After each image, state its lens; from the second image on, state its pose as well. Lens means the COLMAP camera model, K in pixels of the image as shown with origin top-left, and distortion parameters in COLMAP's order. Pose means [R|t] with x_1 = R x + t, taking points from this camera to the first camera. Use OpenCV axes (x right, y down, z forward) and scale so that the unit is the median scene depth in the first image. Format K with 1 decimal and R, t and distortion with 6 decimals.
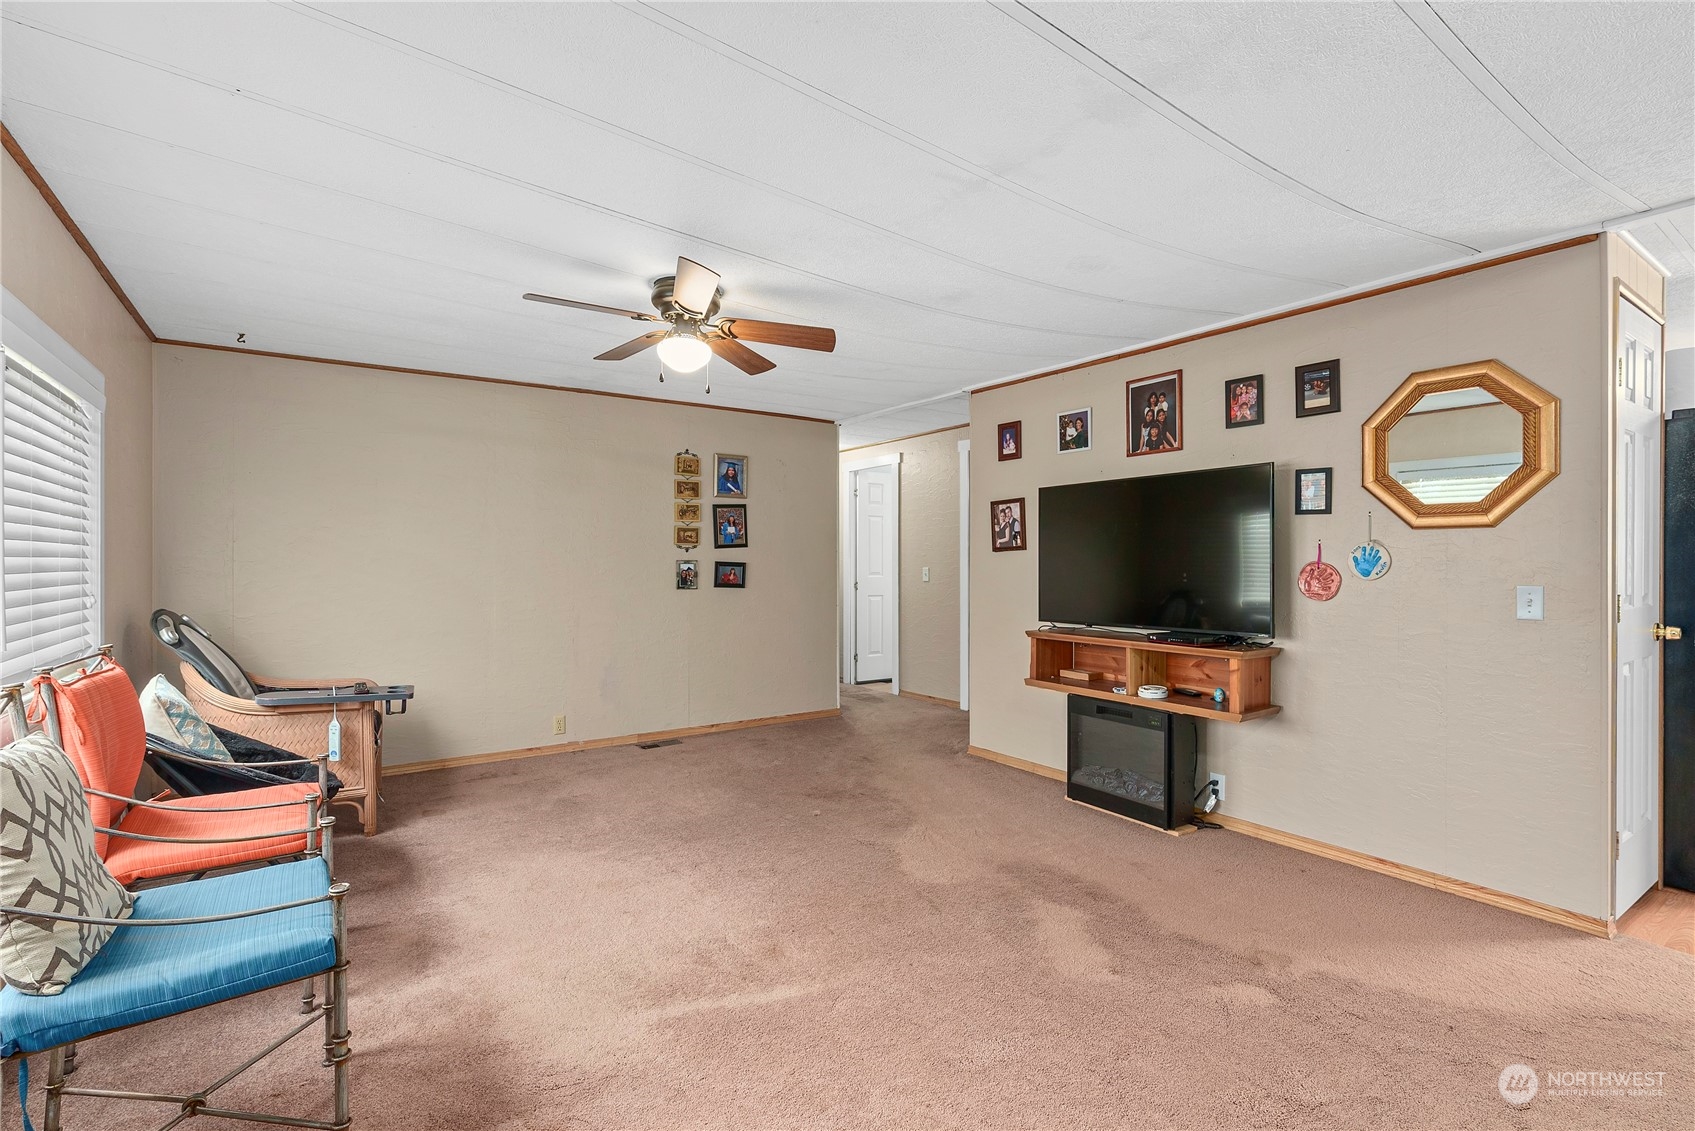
lens RADIAL K [[778.3, 0, 855.0], [0, 778.3, 557.6], [0, 0, 1]] dist [-0.005340, 0.002209]
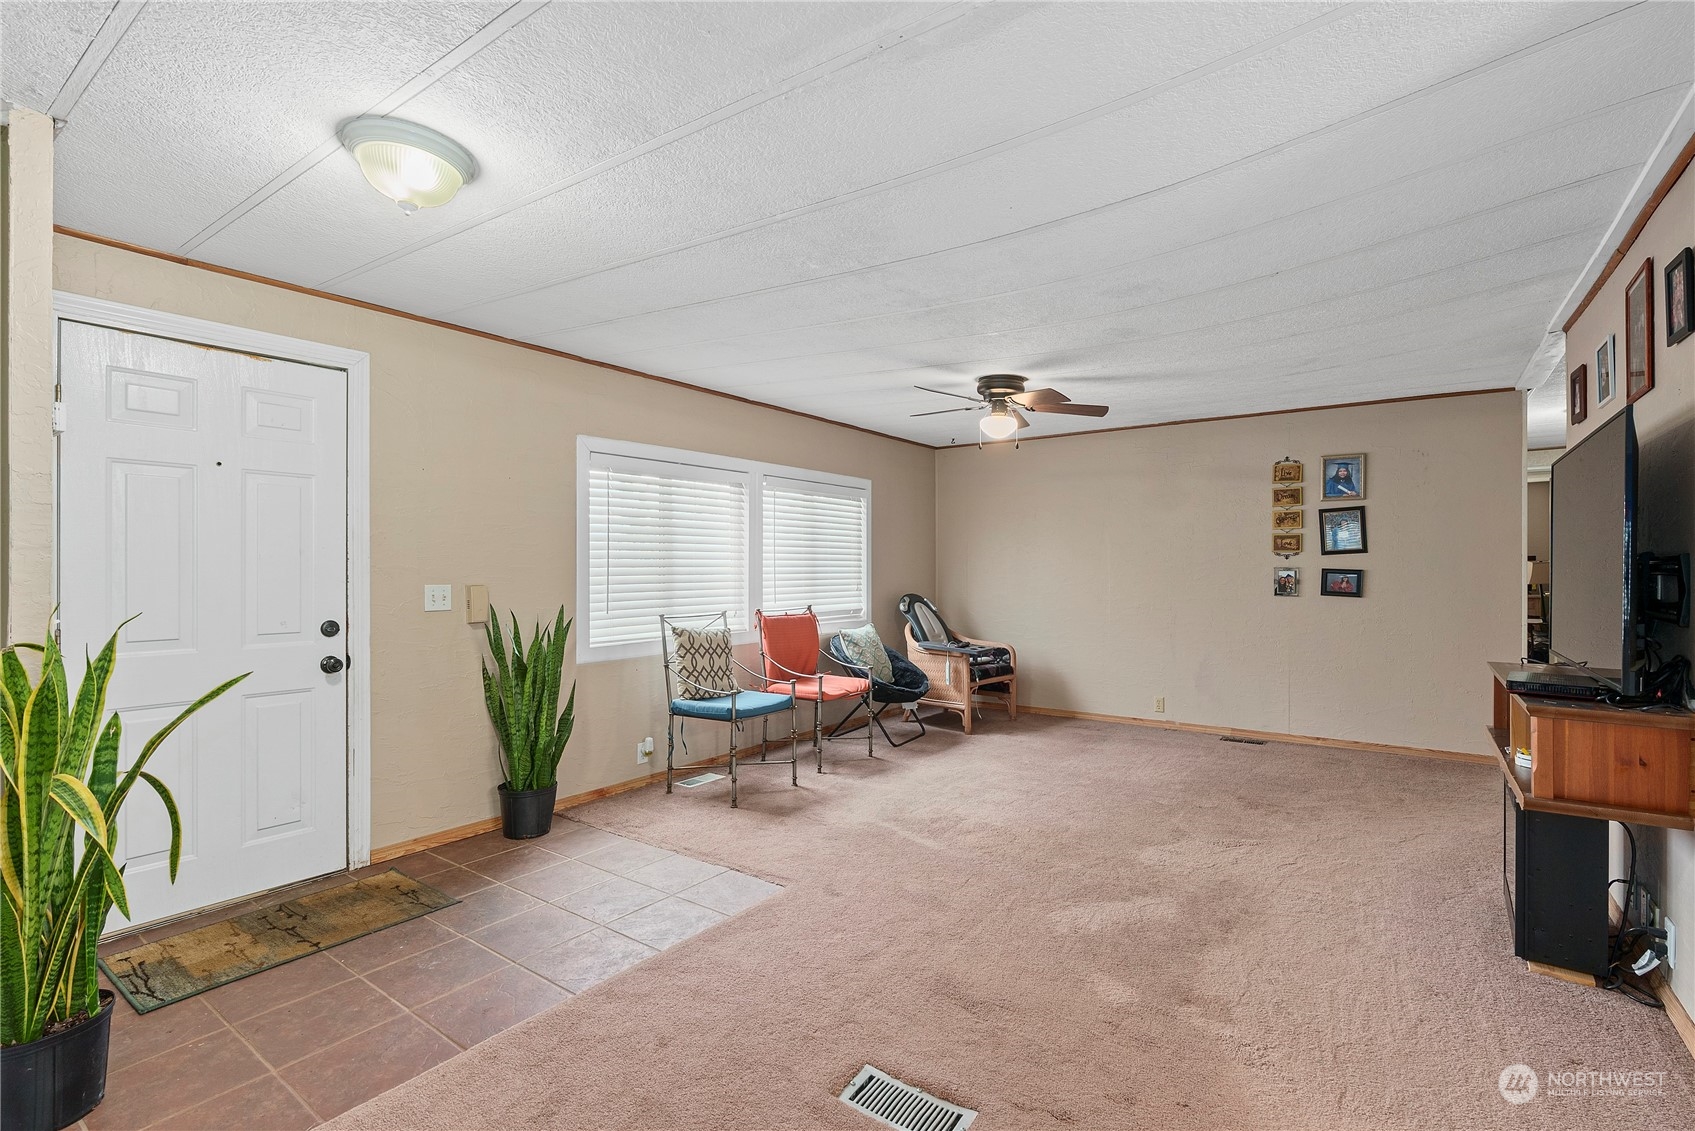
lens RADIAL K [[778.3, 0, 844.2], [0, 778.3, 567.2], [0, 0, 1]] dist [-0.005340, 0.002209]
pose [[0.326672, -0.002164, -0.945135, 0.760833], [0.006089, 0.999981, -0.000185, -0.000242], [0.945118, -0.005695, 0.326679, 0.184341]]
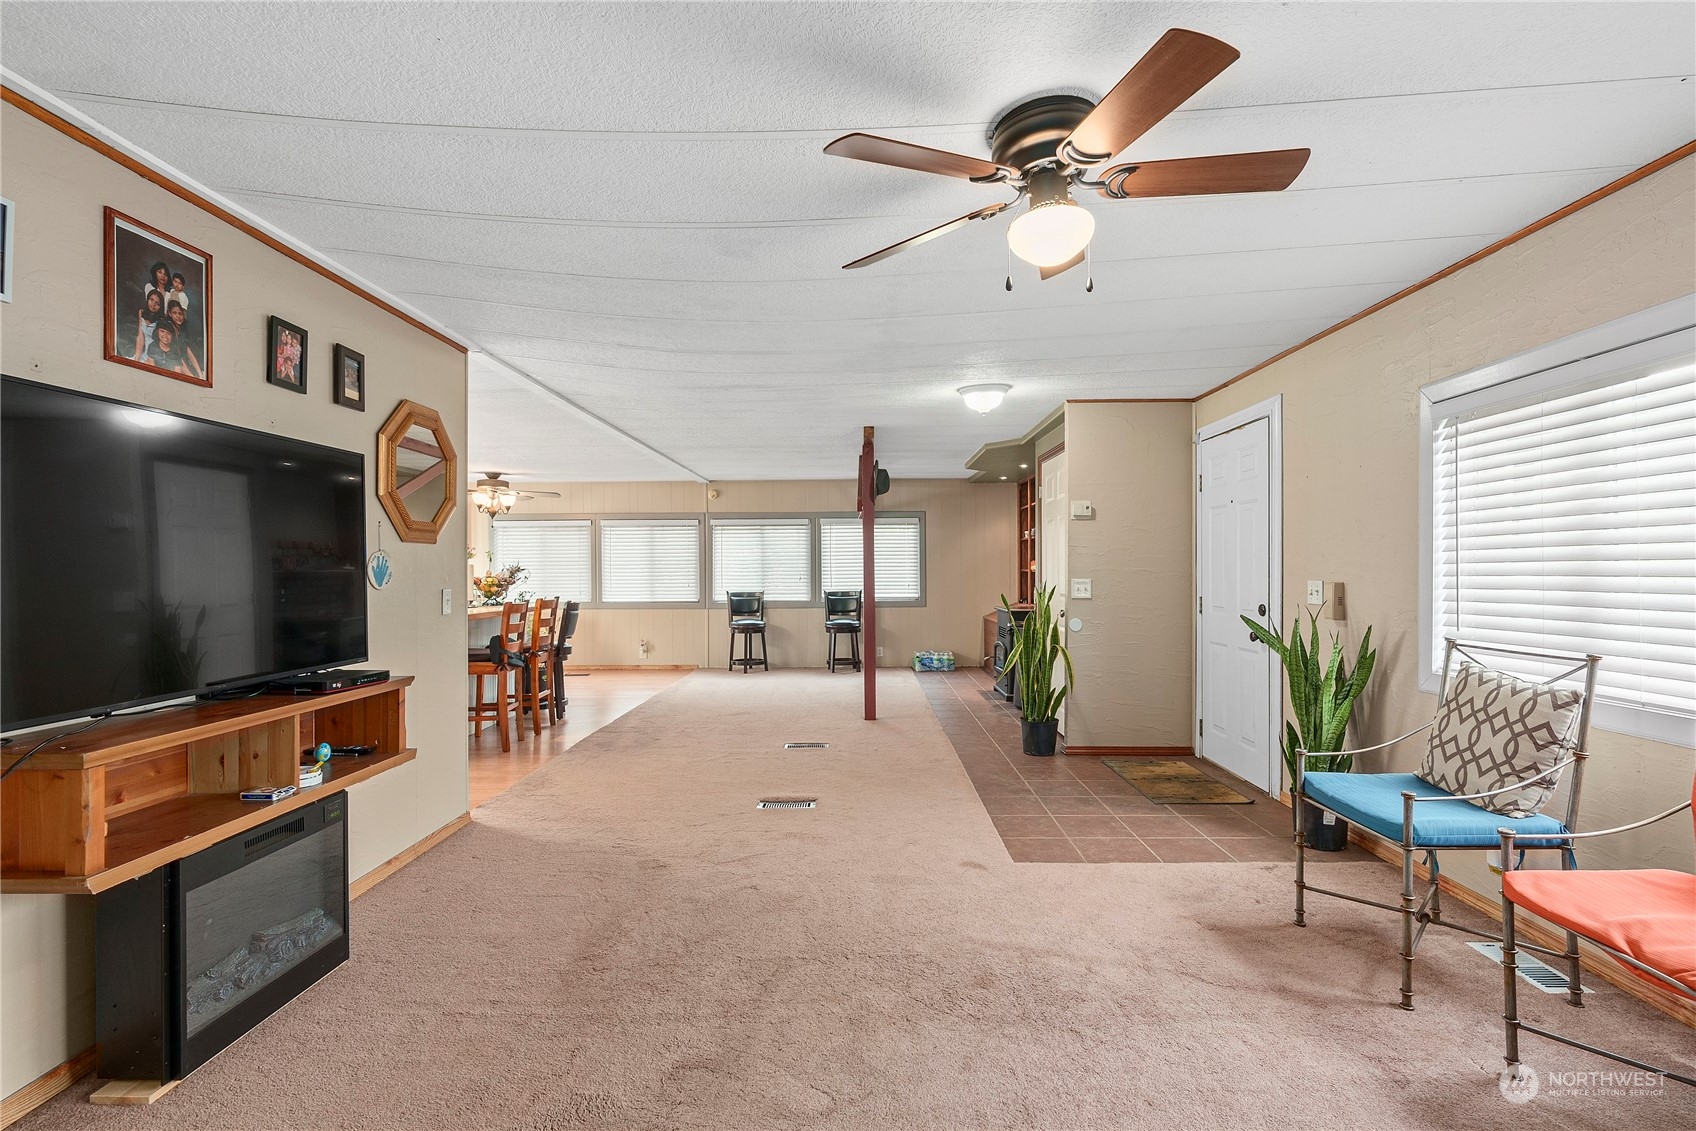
lens RADIAL K [[778.8, 0, 847.9], [0, 778.8, 571.5], [0, 0, 1]] dist [-0.005340, 0.002209]
pose [[-0.812285, 0.002666, 0.583254, -0.323845], [0.002811, 0.999996, -0.000656, 0.006162], [-0.583254, 0.001107, -0.812289, 1.152907]]
